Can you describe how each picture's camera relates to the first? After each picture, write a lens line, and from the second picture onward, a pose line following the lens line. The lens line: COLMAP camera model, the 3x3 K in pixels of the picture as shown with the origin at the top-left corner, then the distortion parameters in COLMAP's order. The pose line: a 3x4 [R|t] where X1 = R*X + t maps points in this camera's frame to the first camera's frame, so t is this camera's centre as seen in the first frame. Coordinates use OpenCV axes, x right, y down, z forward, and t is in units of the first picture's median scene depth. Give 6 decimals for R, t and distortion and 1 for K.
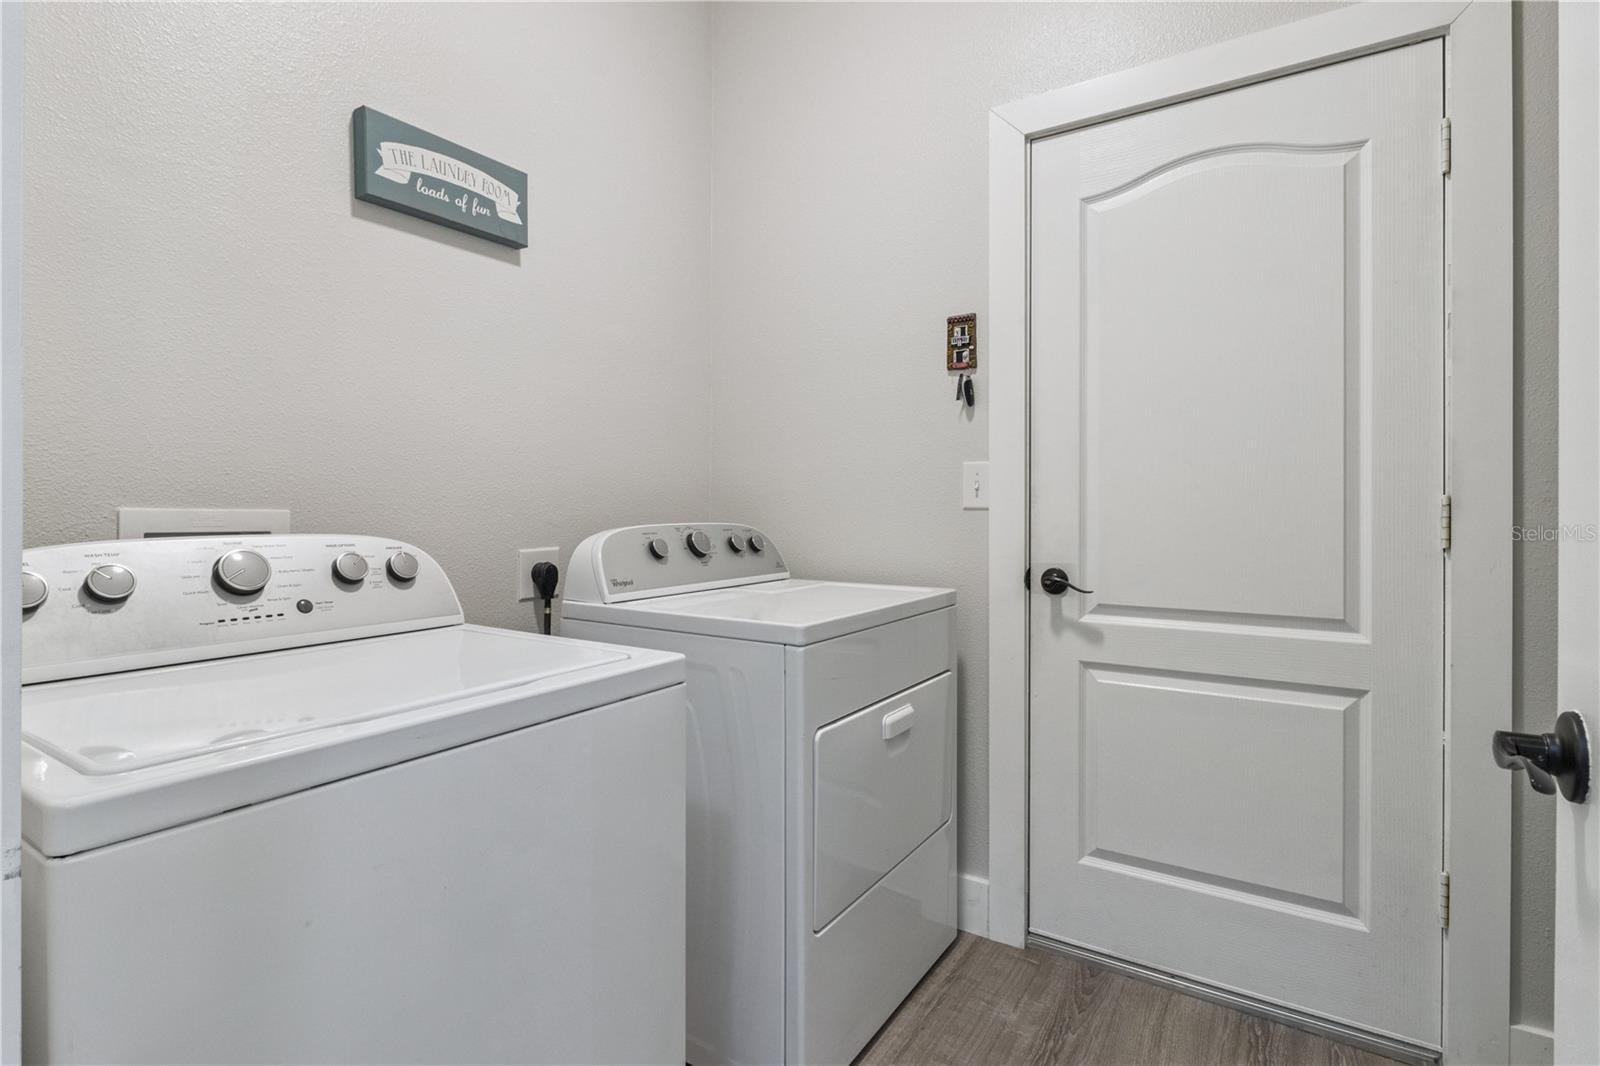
lens RADIAL K [[805.9, 0, 796.5], [0, 805.9, 522.0], [0, 0, 1]] dist [0.000344, -0.001435]
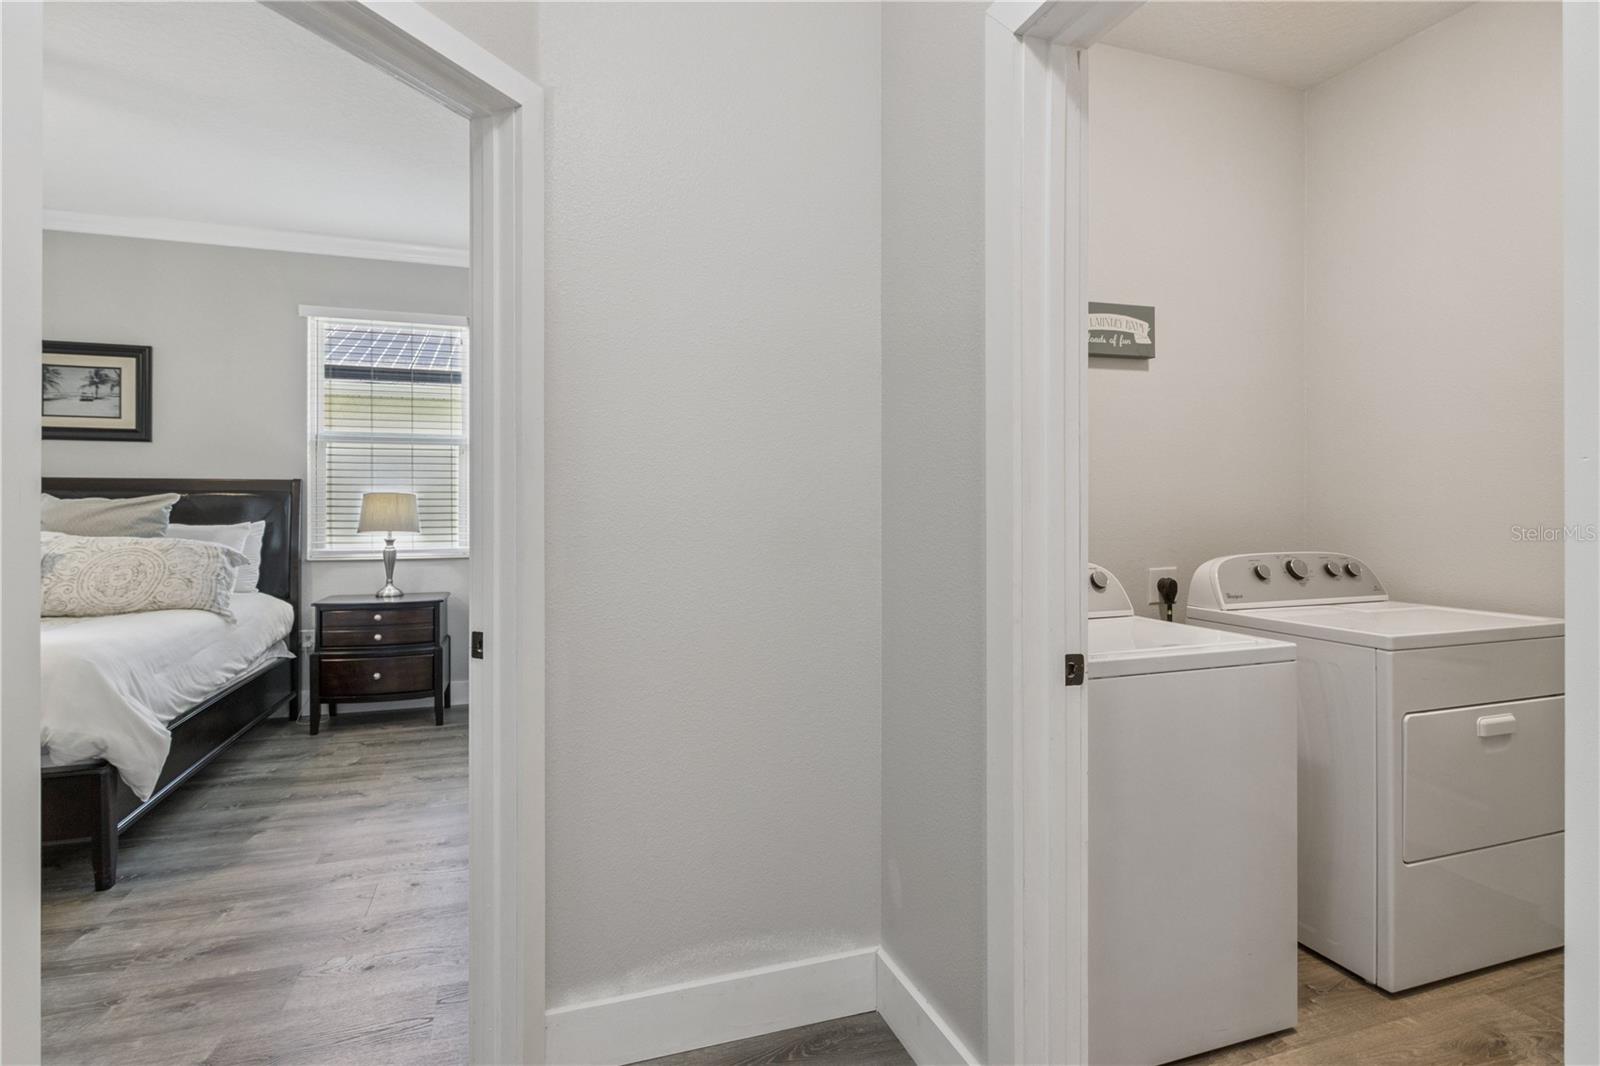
lens RADIAL K [[805.9, 0, 774.1], [0, 805.9, 509.5], [0, 0, 1]] dist [0.000344, -0.001435]
pose [[0.777071, -0.006591, -0.629378, 0.042532], [-0.005012, 0.999849, -0.016659, -0.044644], [0.629393, 0.016099, 0.776920, -0.555909]]
